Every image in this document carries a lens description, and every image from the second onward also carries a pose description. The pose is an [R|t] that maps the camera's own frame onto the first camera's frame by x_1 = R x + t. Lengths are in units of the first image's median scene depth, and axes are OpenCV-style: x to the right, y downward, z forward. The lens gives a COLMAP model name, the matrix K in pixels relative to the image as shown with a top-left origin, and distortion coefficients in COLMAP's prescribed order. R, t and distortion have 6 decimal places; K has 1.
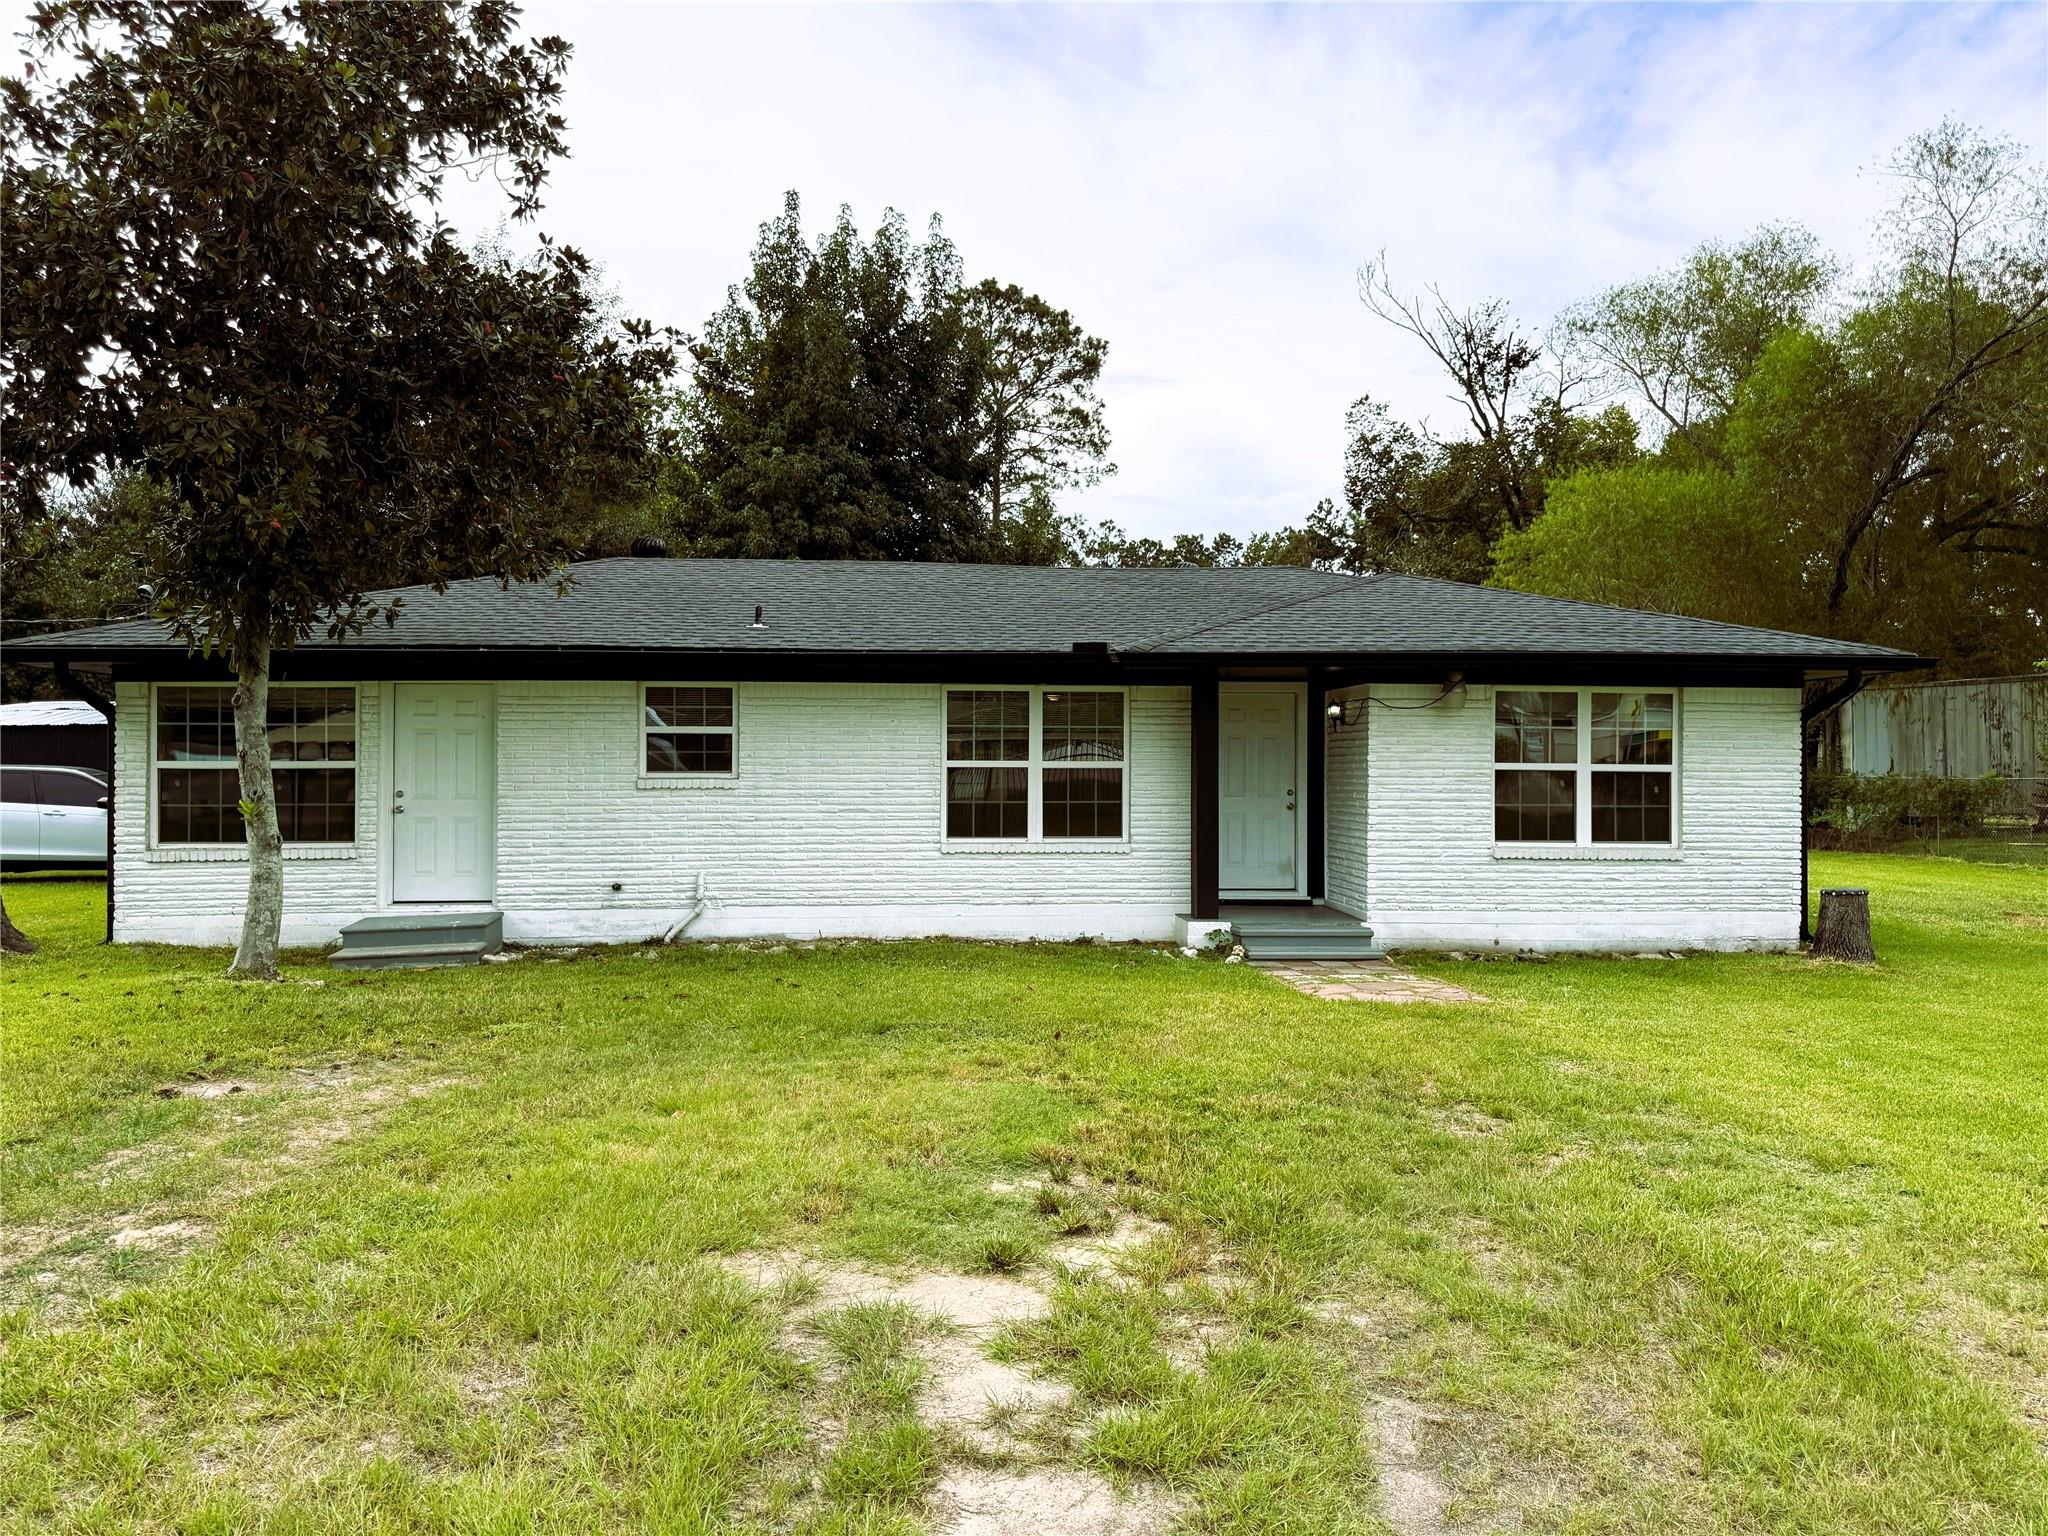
lens RADIAL K [[1447.6, 0, 1012.7], [0, 1447.6, 772.1], [0, 0, 1]] dist [0.064243, -0.077955]
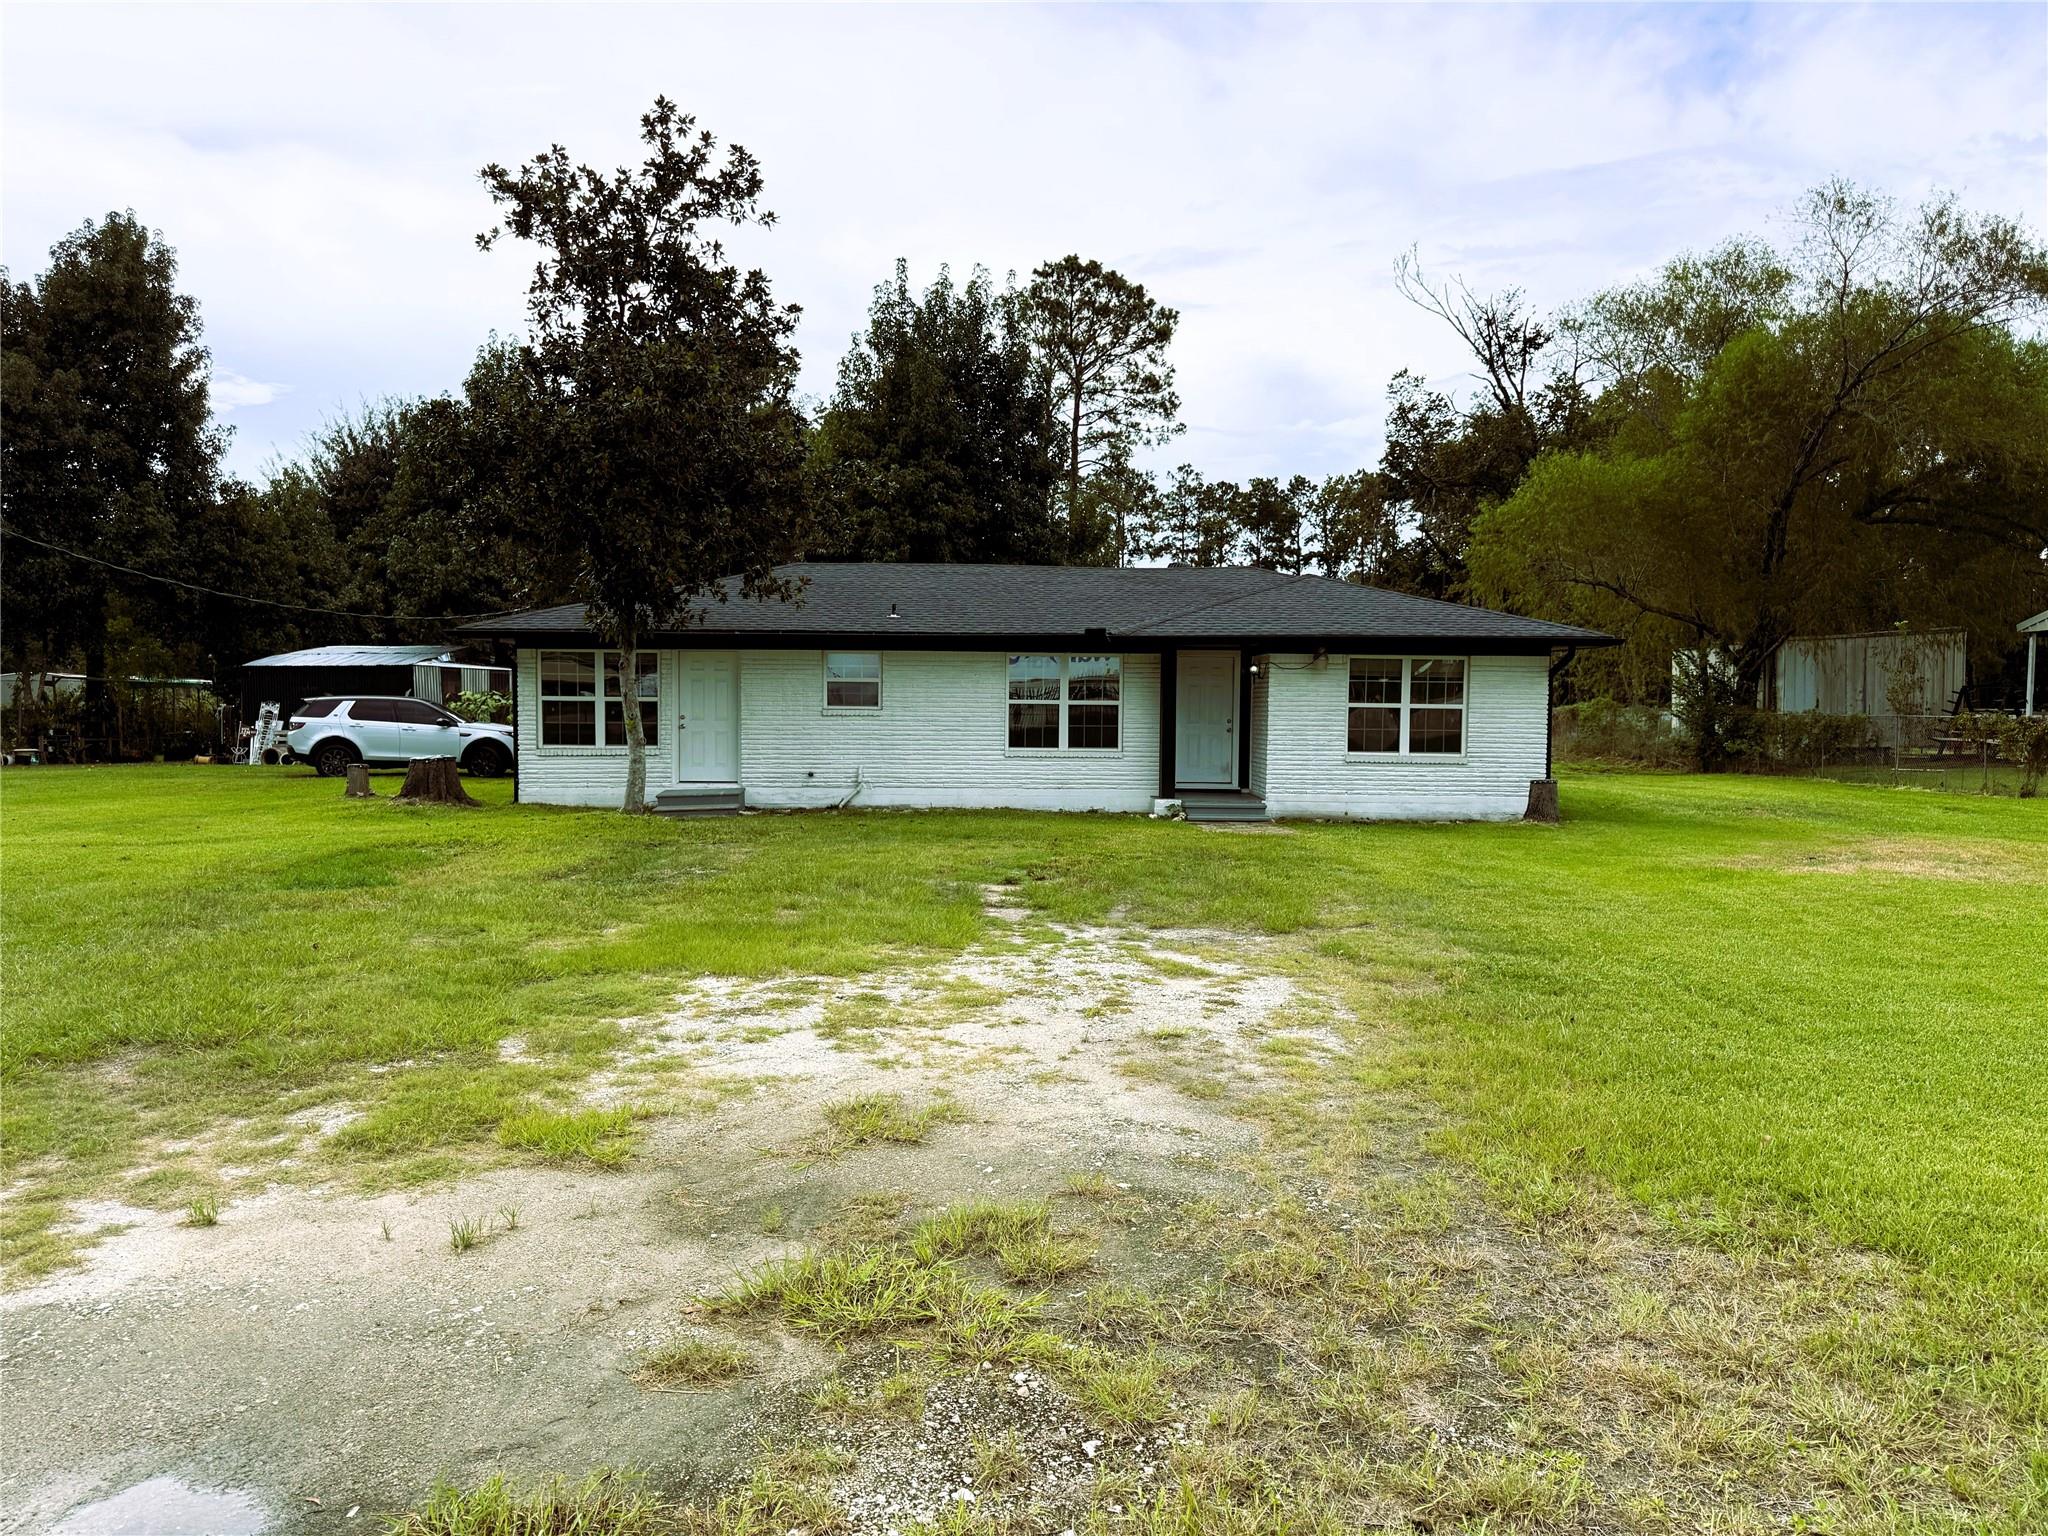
lens RADIAL K [[1447.6, 0, 1016.1], [0, 1447.6, 782.7], [0, 0, 1]] dist [0.064243, -0.077955]
pose [[0.998219, 0.009994, -0.058806, 0.054632], [-0.006777, 0.998483, 0.054645, -0.003277], [0.059263, -0.054149, 0.996773, -0.577752]]
